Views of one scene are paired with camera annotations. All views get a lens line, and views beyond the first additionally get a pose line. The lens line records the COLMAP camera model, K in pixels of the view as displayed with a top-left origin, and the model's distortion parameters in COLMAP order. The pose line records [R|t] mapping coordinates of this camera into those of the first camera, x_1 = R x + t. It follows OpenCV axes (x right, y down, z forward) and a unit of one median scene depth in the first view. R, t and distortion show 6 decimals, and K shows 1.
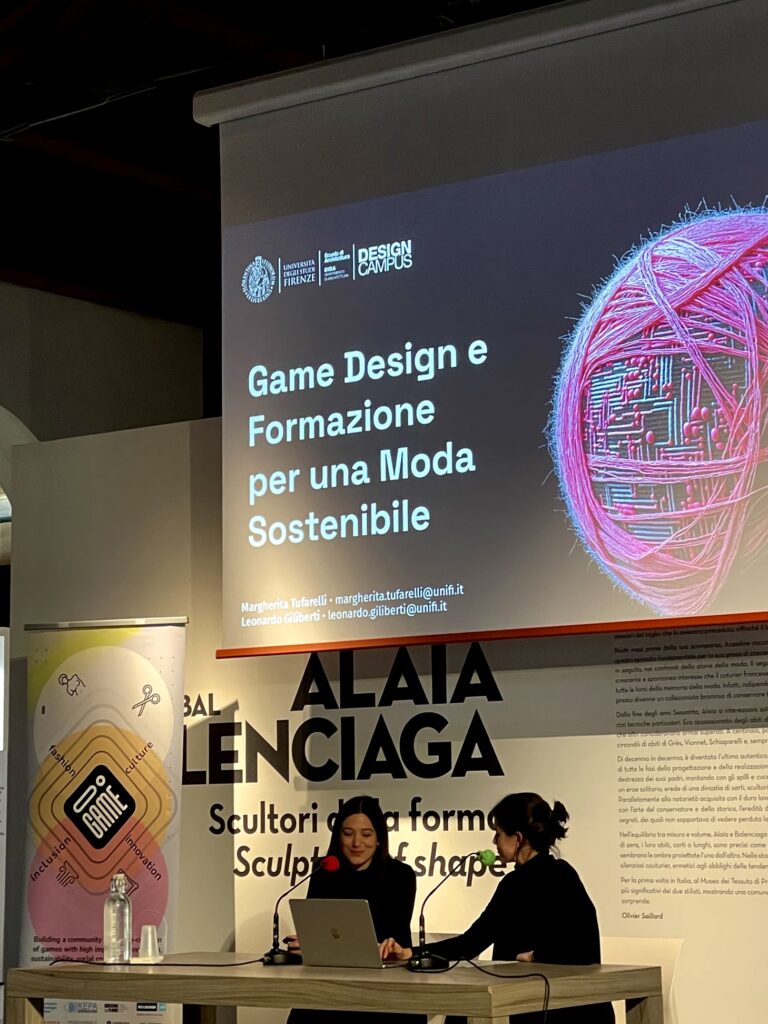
lens RADIAL K [[2346.4, 0, 383.8], [0, 2346.4, 509.1], [0, 0, 1]] dist [0.136118, 0.000000]
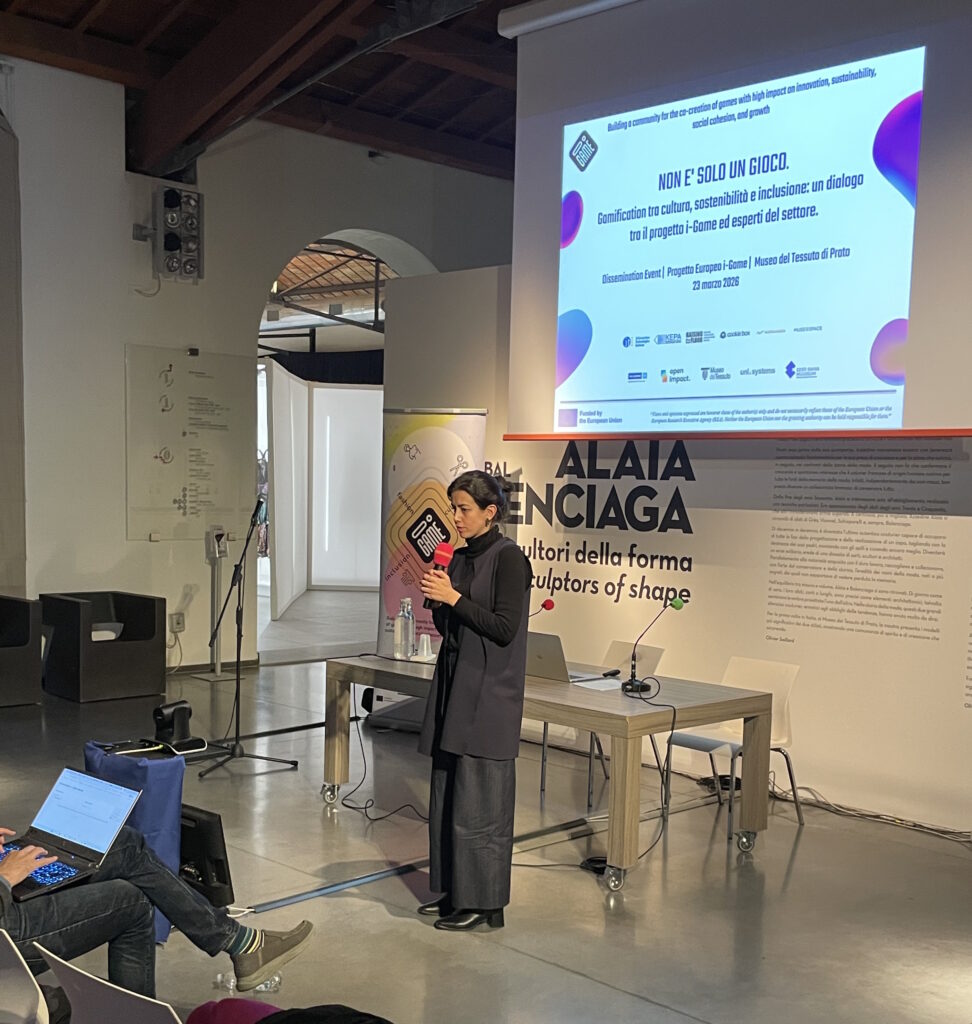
lens RADIAL K [[1334.6, 0, 506.0], [0, 1334.6, 640.7], [0, 0, 1]] dist [0.060524, 0.000000]
pose [[0.986410, 0.059639, -0.153093, 0.065476], [-0.020199, 0.968745, 0.247236, -0.020880], [0.163053, -0.240783, 0.956785, 0.189055]]
